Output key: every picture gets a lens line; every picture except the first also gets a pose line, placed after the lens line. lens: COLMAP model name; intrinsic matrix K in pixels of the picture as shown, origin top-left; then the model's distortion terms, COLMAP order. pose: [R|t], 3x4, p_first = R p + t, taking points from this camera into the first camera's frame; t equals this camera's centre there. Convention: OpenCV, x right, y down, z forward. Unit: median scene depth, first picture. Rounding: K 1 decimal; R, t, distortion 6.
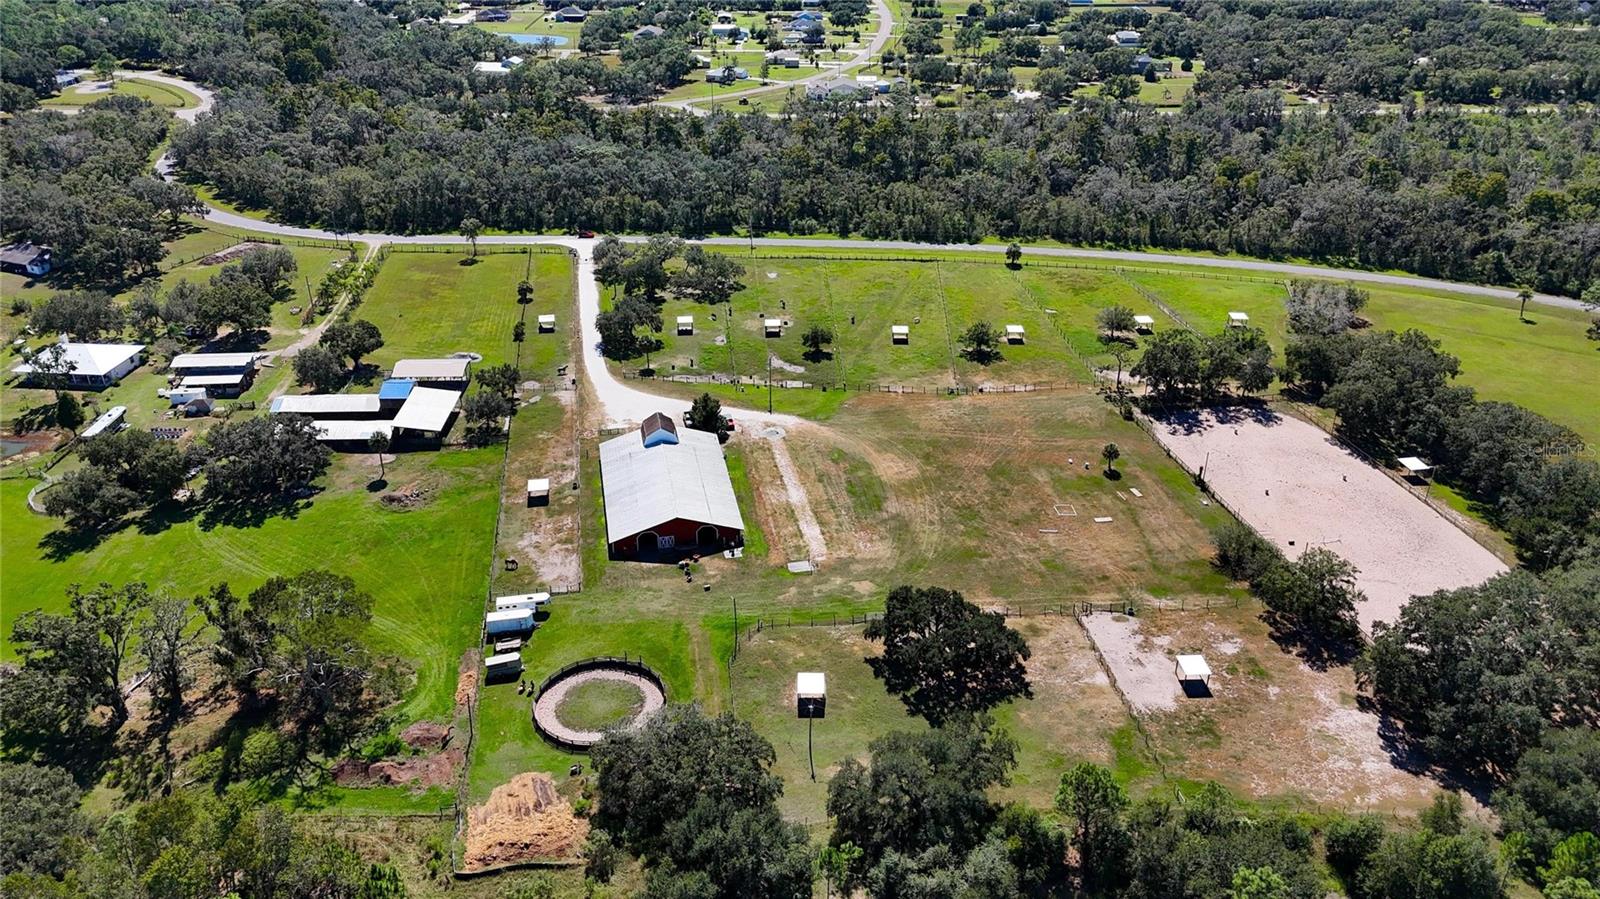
lens RADIAL K [[1176.4, 0, 800.0], [0, 1176.4, 449.5], [0, 0, 1]] dist [0.037524, -0.010199]
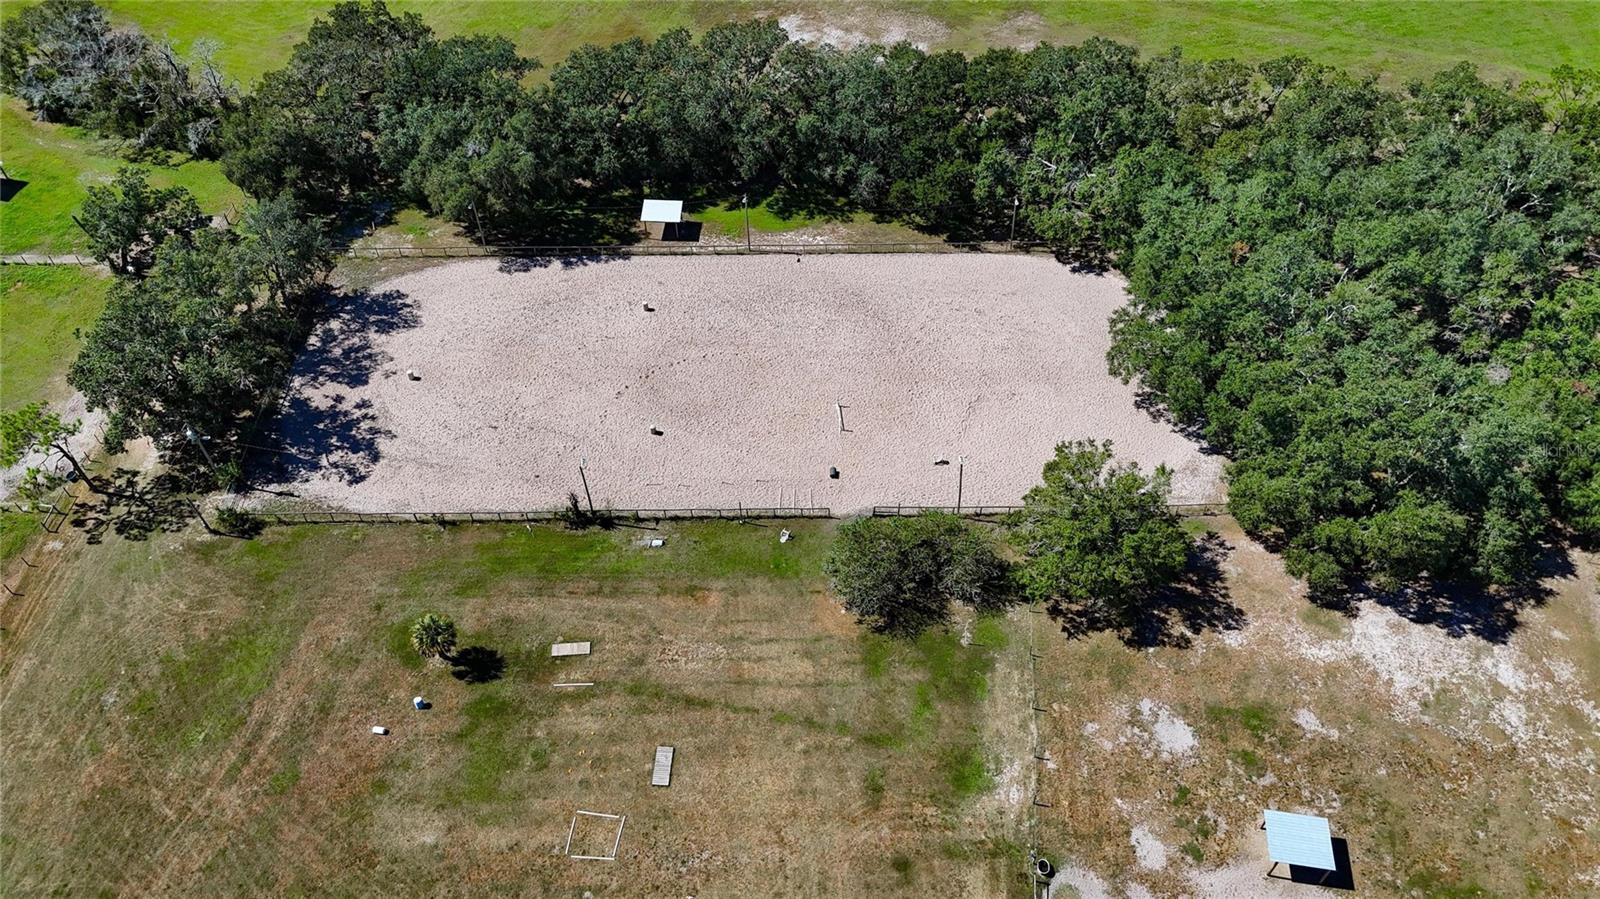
lens RADIAL K [[1176.4, 0, 800.0], [0, 1176.4, 449.5], [0, 0, 1]] dist [0.037524, -0.010199]
pose [[0.202550, -0.744103, 0.636619, 0.087515], [0.468826, 0.644435, 0.604074, -0.260211], [-0.859753, 0.176108, 0.479385, 0.778730]]
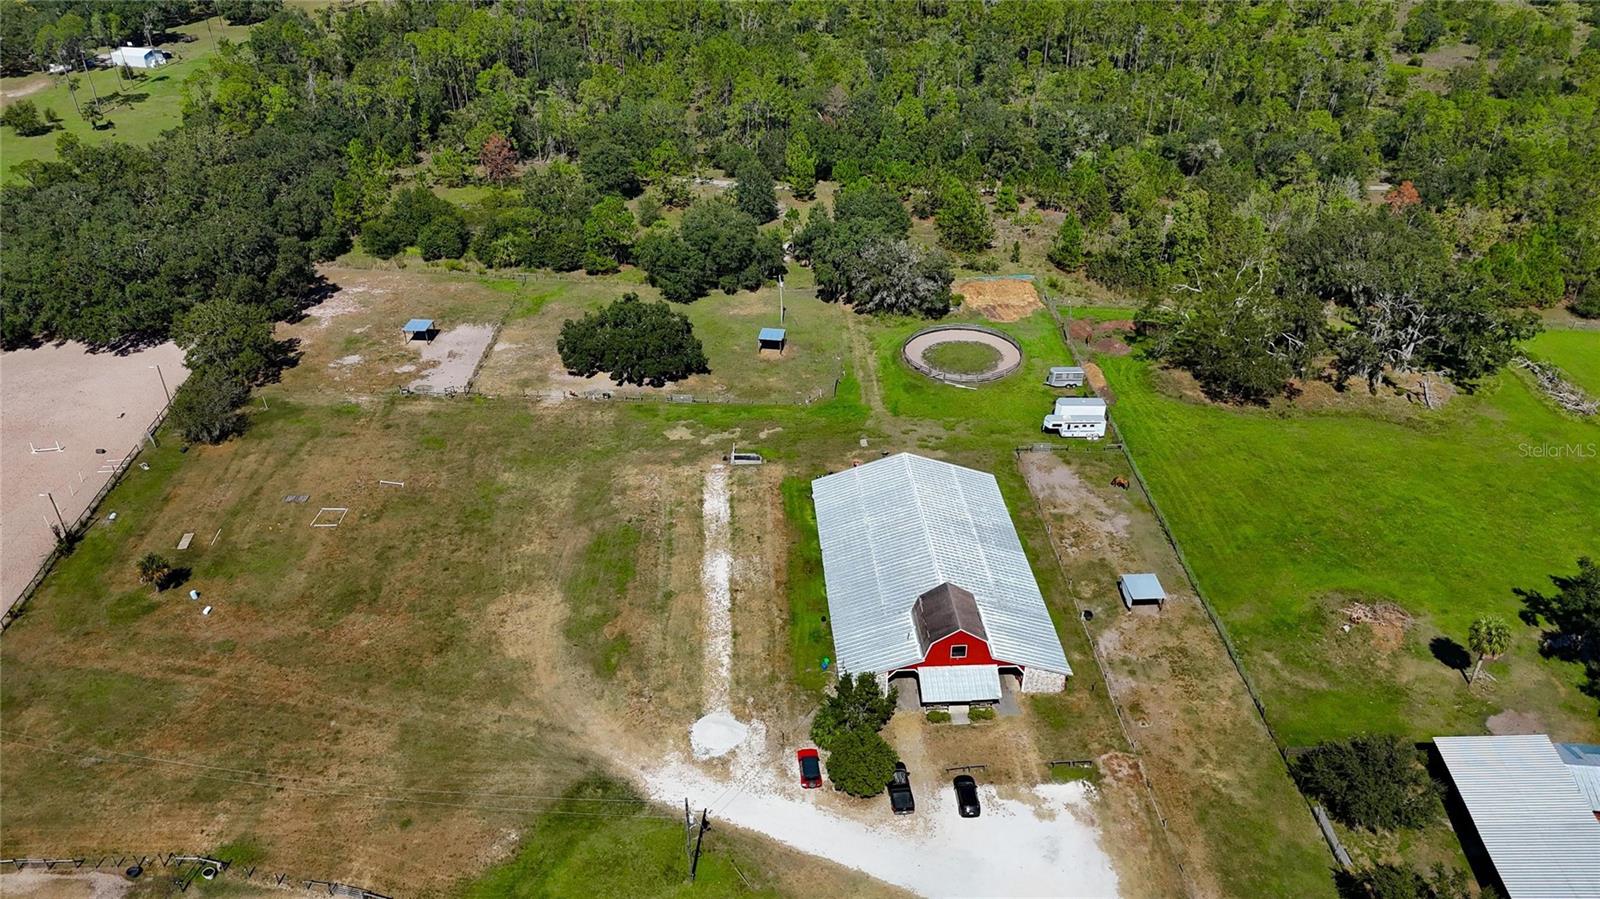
lens RADIAL K [[1176.4, 0, 800.0], [0, 1176.4, 449.5], [0, 0, 1]] dist [0.037524, -0.010199]
pose [[-0.992322, -0.069510, 0.102303, -0.114130], [0.052659, 0.510988, 0.857973, -0.571681], [-0.111913, 0.856773, -0.503405, 1.366157]]
